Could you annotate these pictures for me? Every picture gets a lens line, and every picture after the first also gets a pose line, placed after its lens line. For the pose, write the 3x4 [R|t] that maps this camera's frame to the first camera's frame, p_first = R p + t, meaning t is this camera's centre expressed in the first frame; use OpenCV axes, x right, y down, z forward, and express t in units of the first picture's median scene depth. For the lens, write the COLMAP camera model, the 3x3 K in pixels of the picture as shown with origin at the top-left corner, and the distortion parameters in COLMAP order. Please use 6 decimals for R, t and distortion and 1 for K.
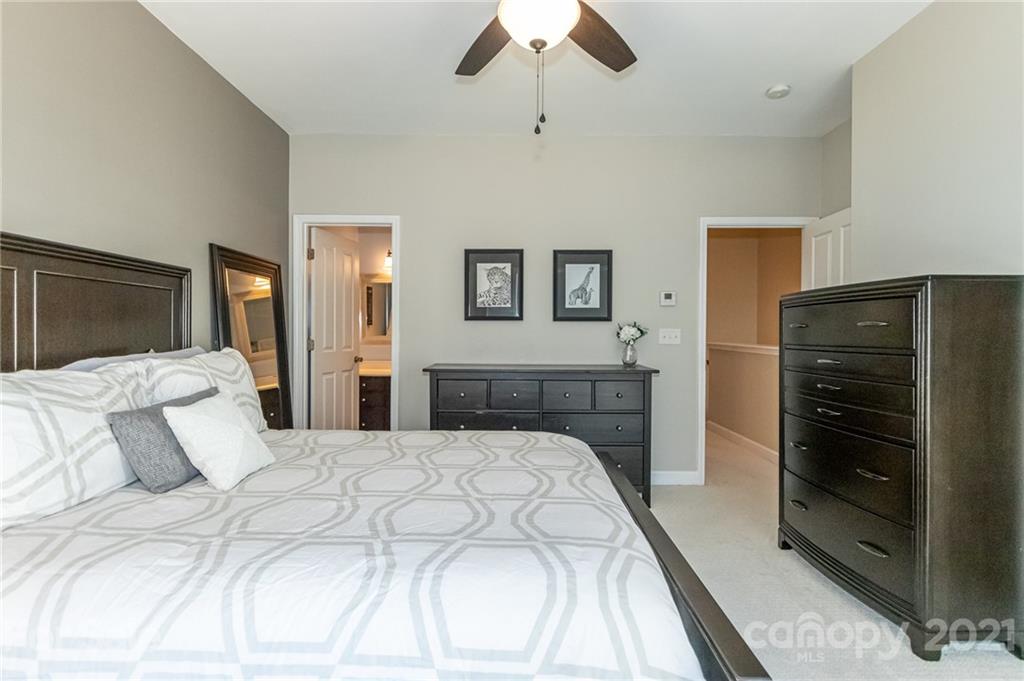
lens RADIAL K [[475.9, 0, 516.9], [0, 475.9, 335.7], [0, 0, 1]] dist [0.002624, -0.003438]
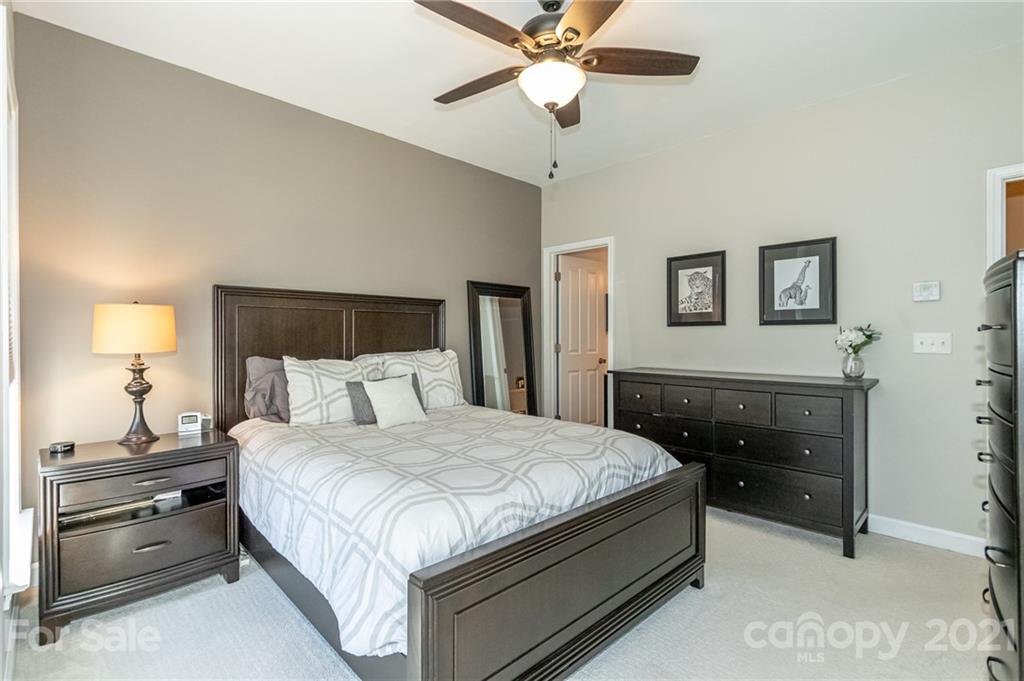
lens RADIAL K [[475.9, 0, 521.3], [0, 475.9, 335.6], [0, 0, 1]] dist [0.002624, -0.003438]
pose [[0.708214, -0.006968, -0.705964, 0.397120], [0.002590, 0.999970, -0.007272, -0.005575], [0.705994, 0.003322, 0.708210, 0.038213]]
